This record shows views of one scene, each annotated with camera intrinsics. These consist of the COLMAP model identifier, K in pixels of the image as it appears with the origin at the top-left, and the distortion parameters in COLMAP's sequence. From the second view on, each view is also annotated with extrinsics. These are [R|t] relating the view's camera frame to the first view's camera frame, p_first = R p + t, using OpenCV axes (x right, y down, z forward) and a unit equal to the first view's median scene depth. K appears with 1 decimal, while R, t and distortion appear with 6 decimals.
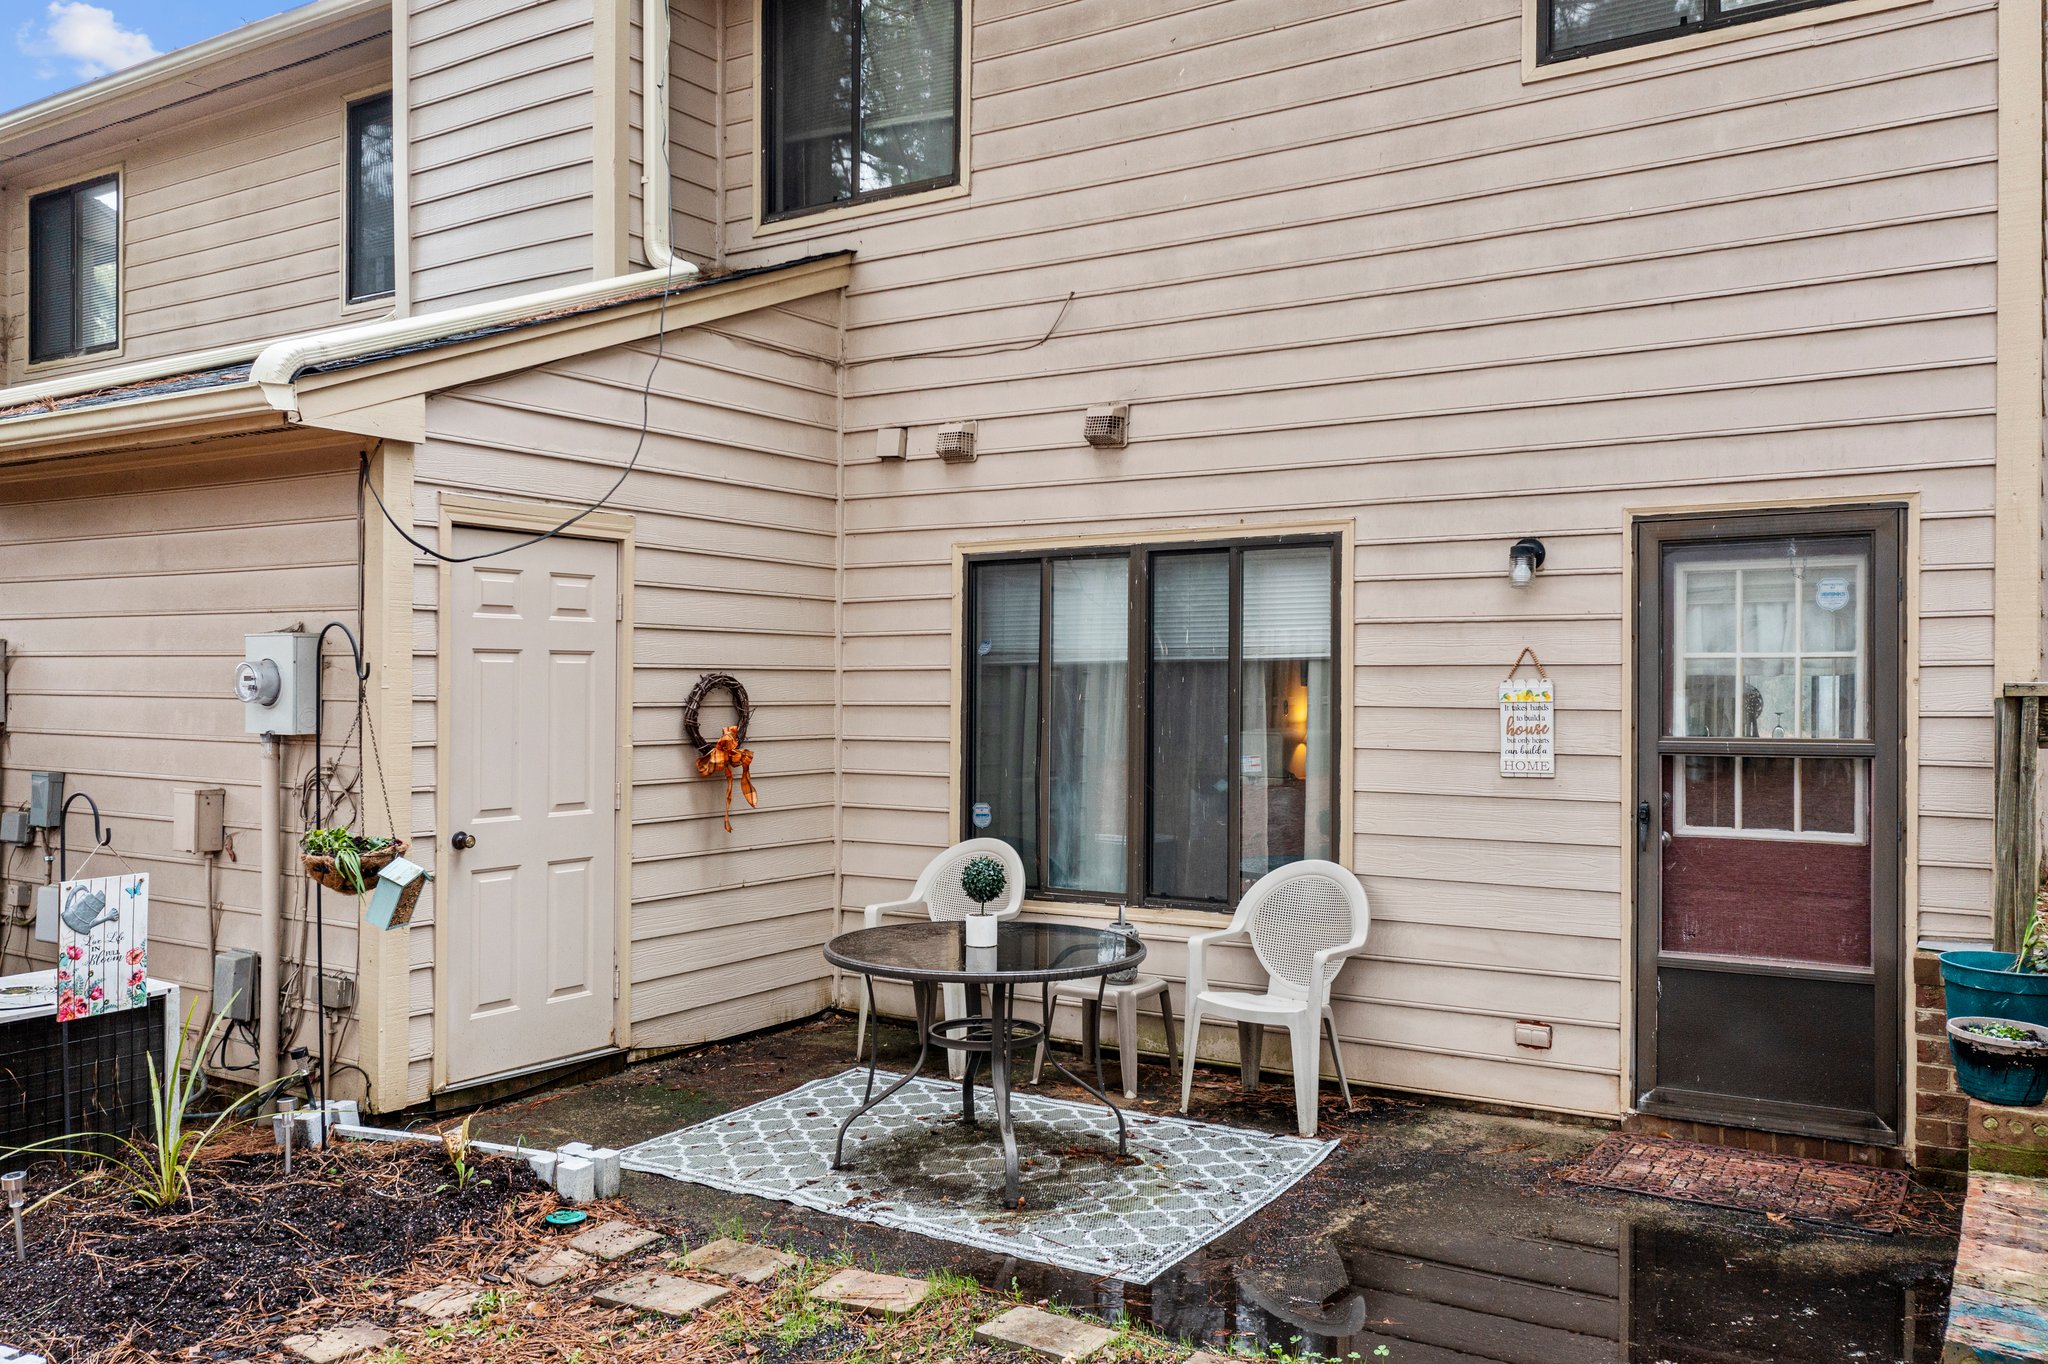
lens RADIAL K [[1627.1, 0, 1023.5], [0, 1627.1, 689.2], [0, 0, 1]] dist [-0.006006, 0.017089]
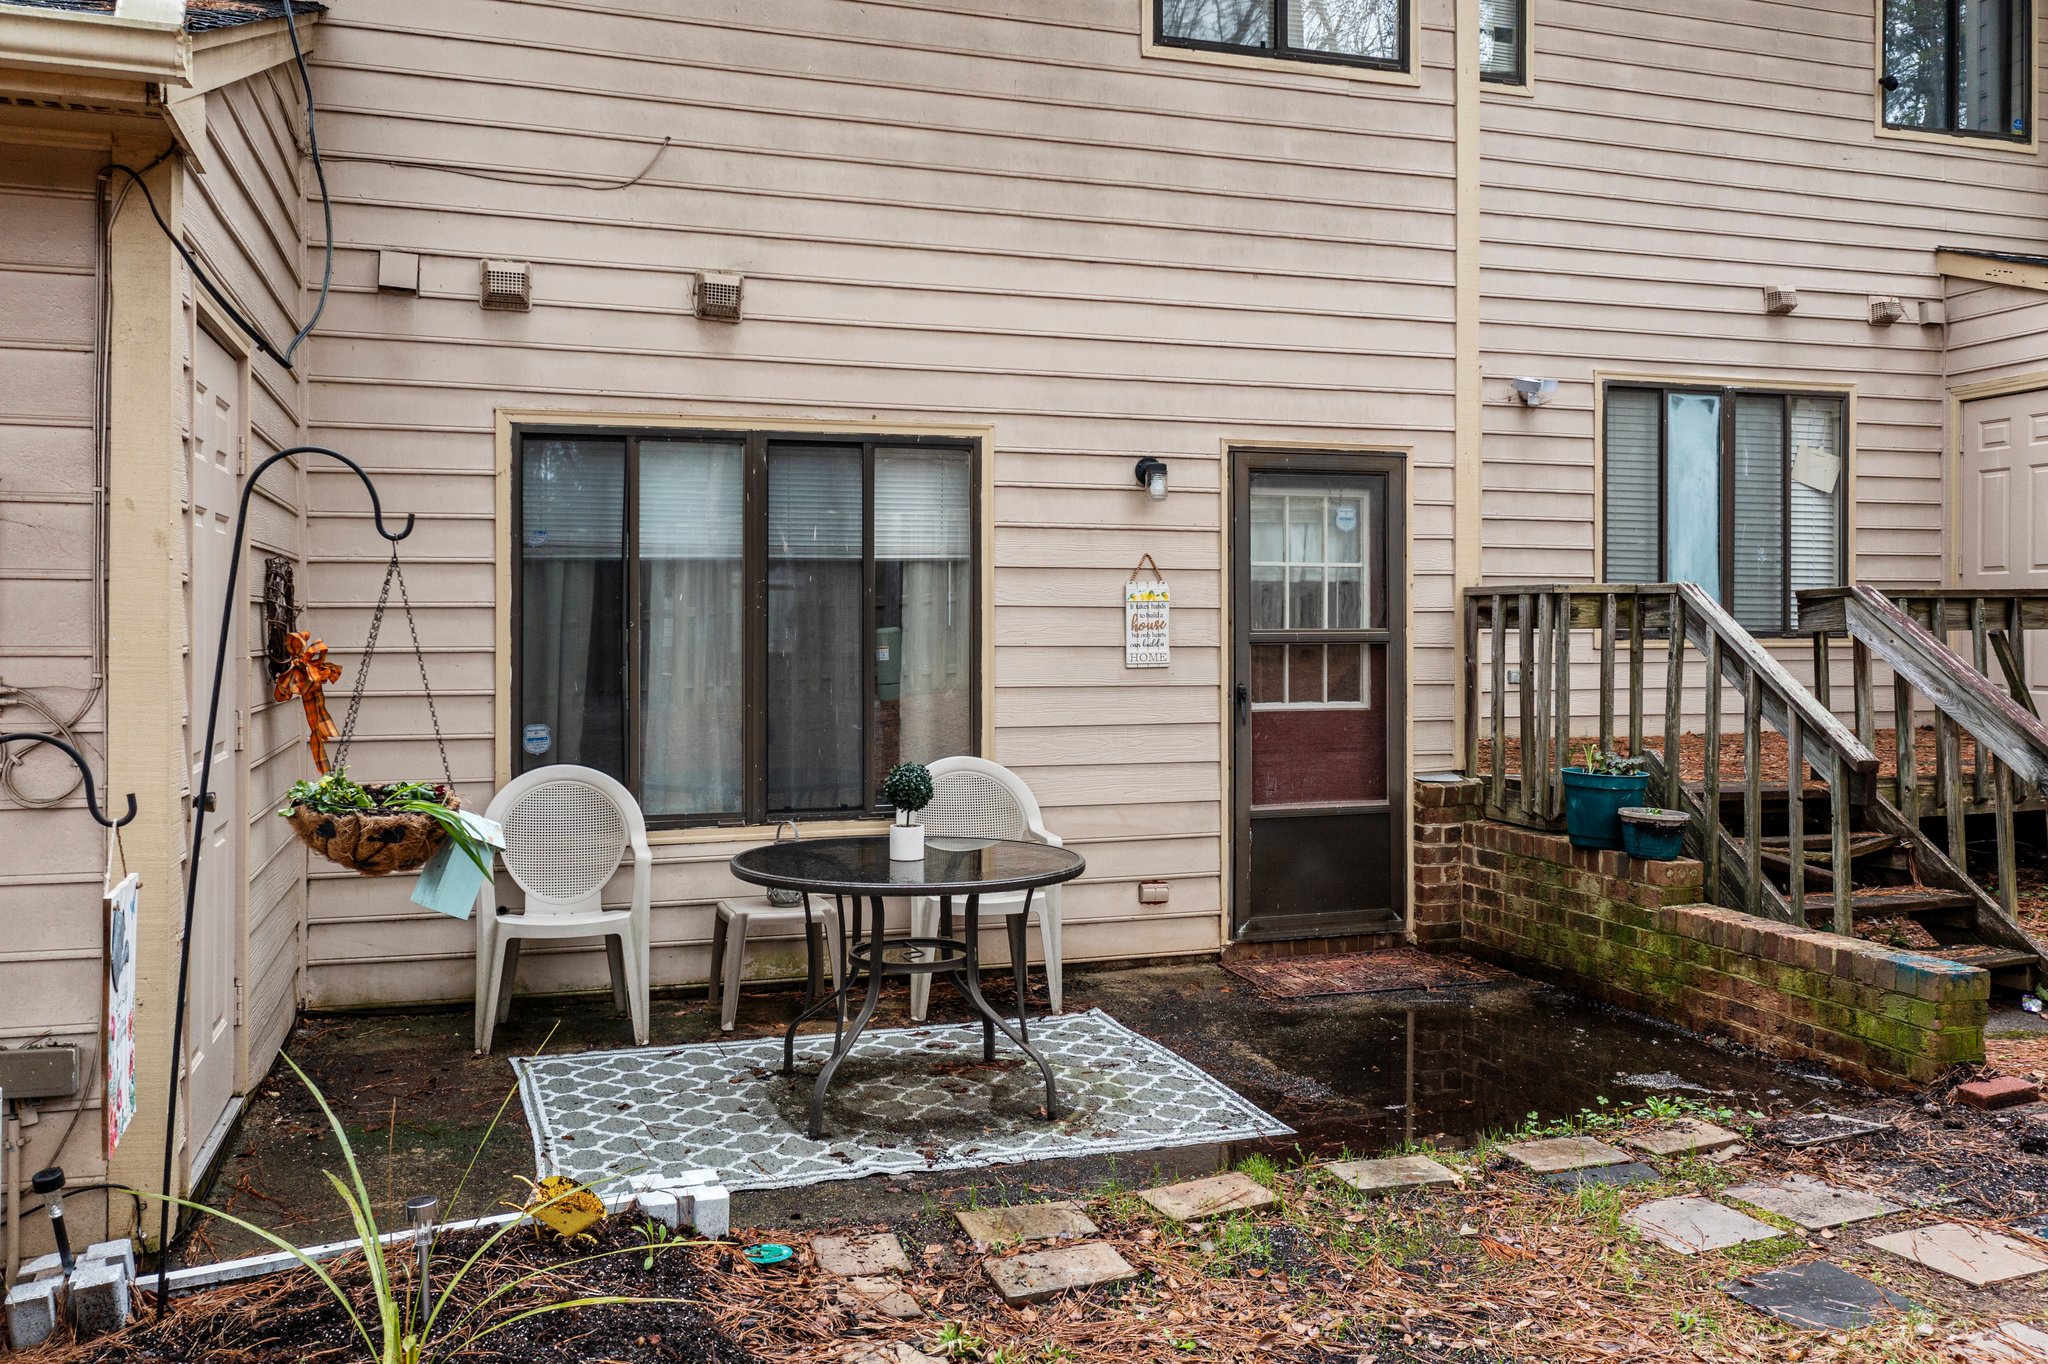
lens RADIAL K [[1655.6, 0, 1031.4], [0, 1655.6, 638.4], [0, 0, 1]] dist [-0.002483, 0.005465]
pose [[0.628958, -0.006653, 0.777411, -0.656642], [0.002650, 0.999976, 0.006414, 0.026615], [-0.777435, -0.001974, 0.628960, 0.341548]]
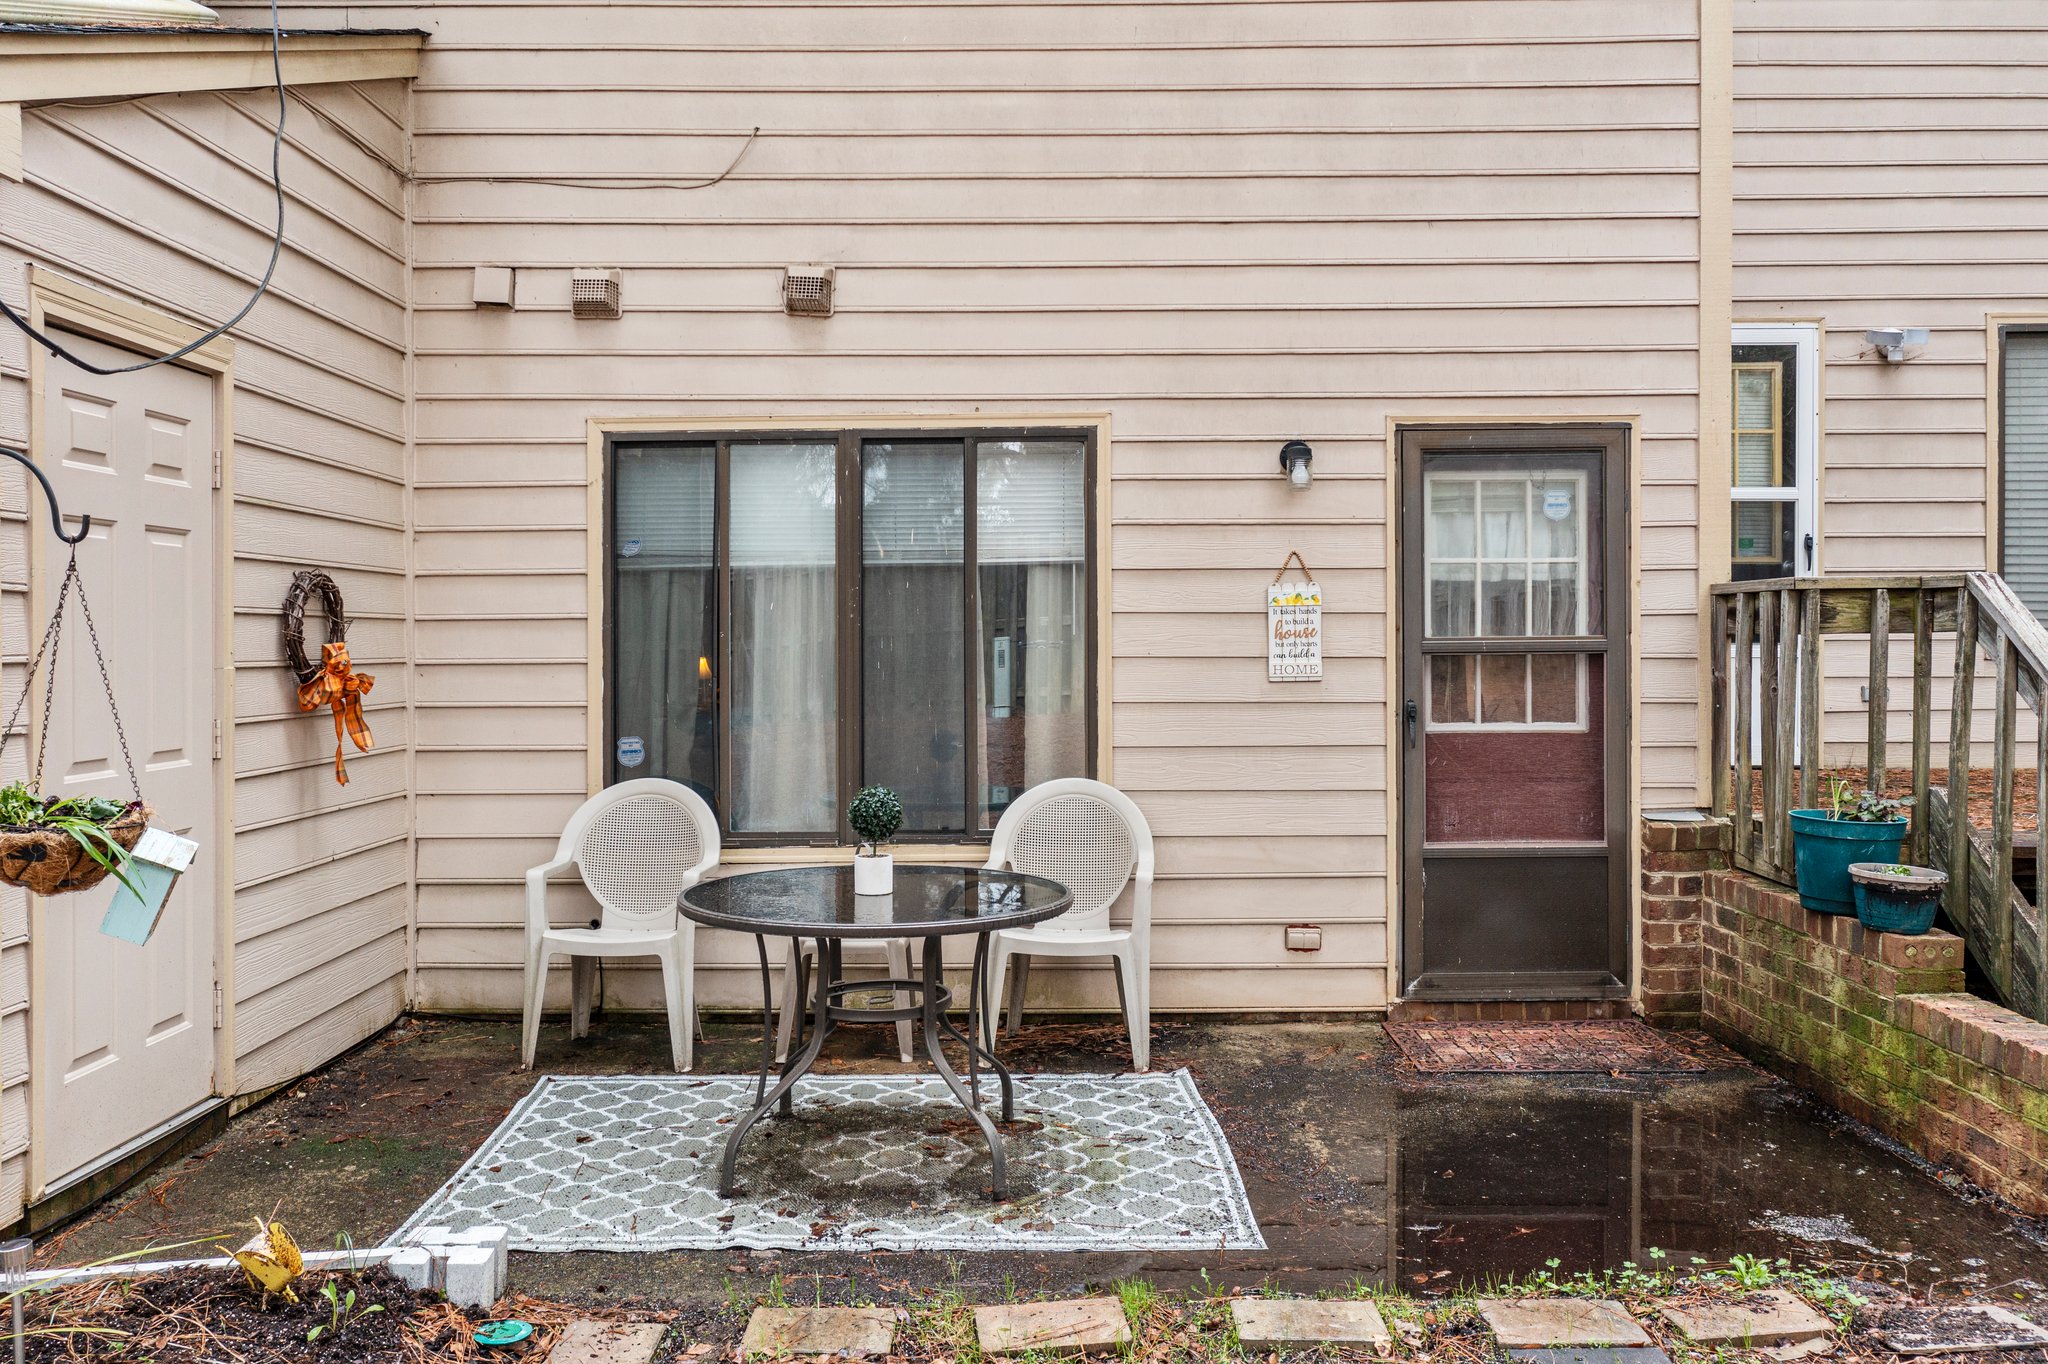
lens RADIAL K [[1632.6, 0, 1021.9], [0, 1632.6, 662.1], [0, 0, 1]] dist [-0.000262, -0.000233]
pose [[0.843284, -0.012313, 0.537328, -0.377791], [0.007192, 0.999907, 0.011627, 0.030240], [-0.537421, -0.005941, 0.843293, 0.251001]]
